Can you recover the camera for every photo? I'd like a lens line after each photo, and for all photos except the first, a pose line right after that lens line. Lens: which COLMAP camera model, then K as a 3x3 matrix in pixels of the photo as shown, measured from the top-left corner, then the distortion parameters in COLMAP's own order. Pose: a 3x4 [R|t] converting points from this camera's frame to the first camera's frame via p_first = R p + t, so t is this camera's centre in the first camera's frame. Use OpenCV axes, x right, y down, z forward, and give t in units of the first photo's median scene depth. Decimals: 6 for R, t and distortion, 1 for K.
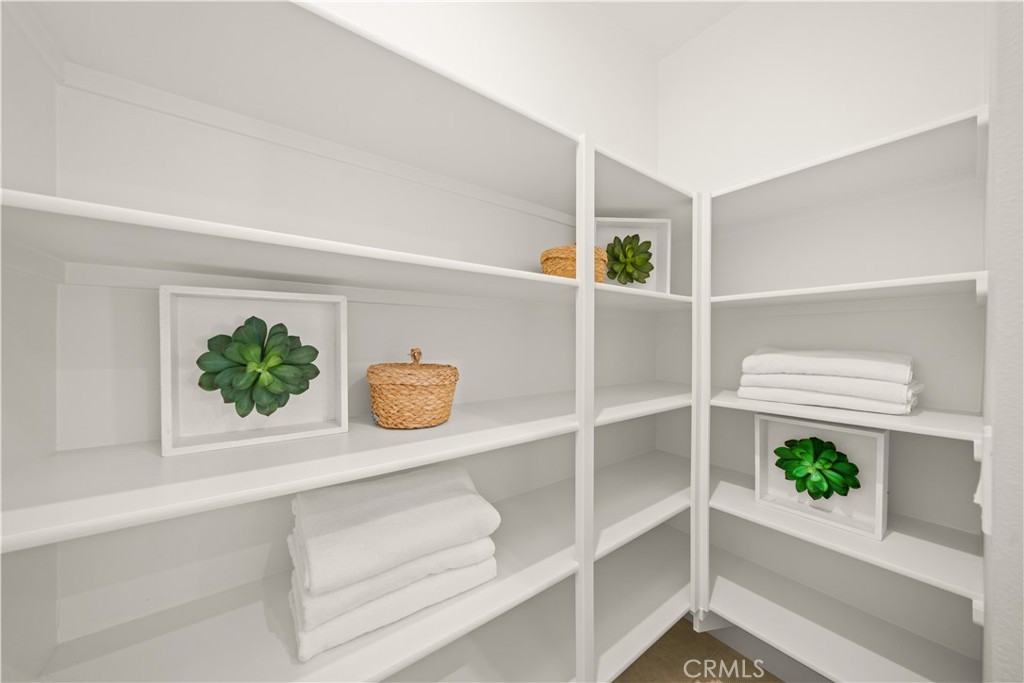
lens RADIAL K [[348.7, 0, 511.5], [0, 348.7, 341.0], [0, 0, 1]] dist [-0.005865, -0.000113]
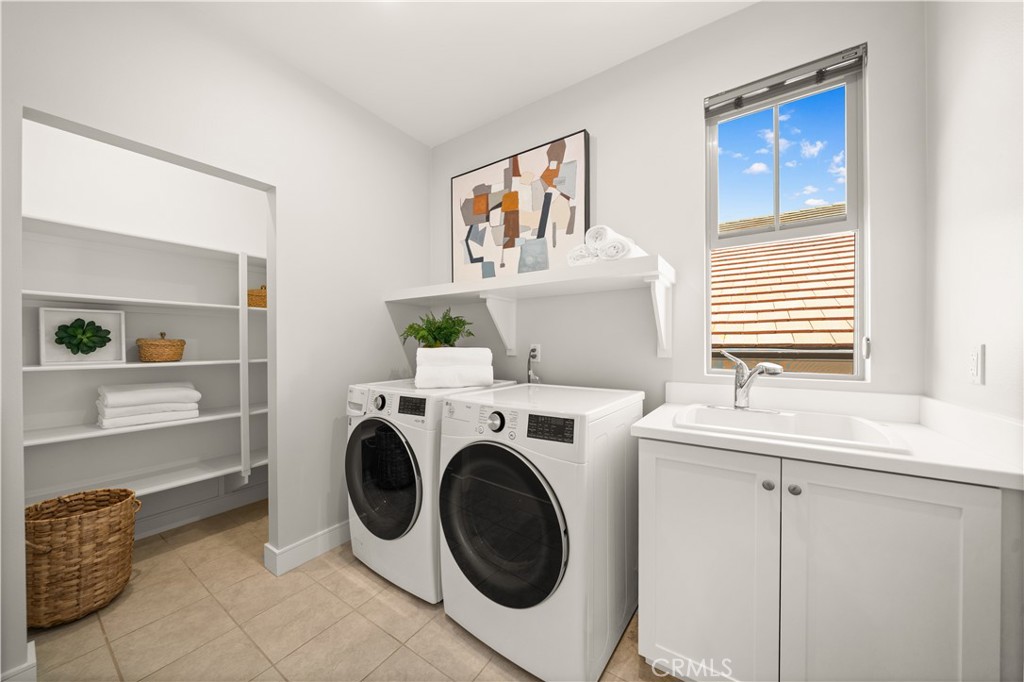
lens RADIAL K [[348.7, 0, 513.4], [0, 348.7, 344.8], [0, 0, 1]] dist [-0.005865, -0.000113]
pose [[0.943405, -0.010890, 0.331463, 1.582230], [0.010448, 0.999941, 0.003115, 0.164198], [-0.331478, 0.000524, 0.943463, -2.699052]]
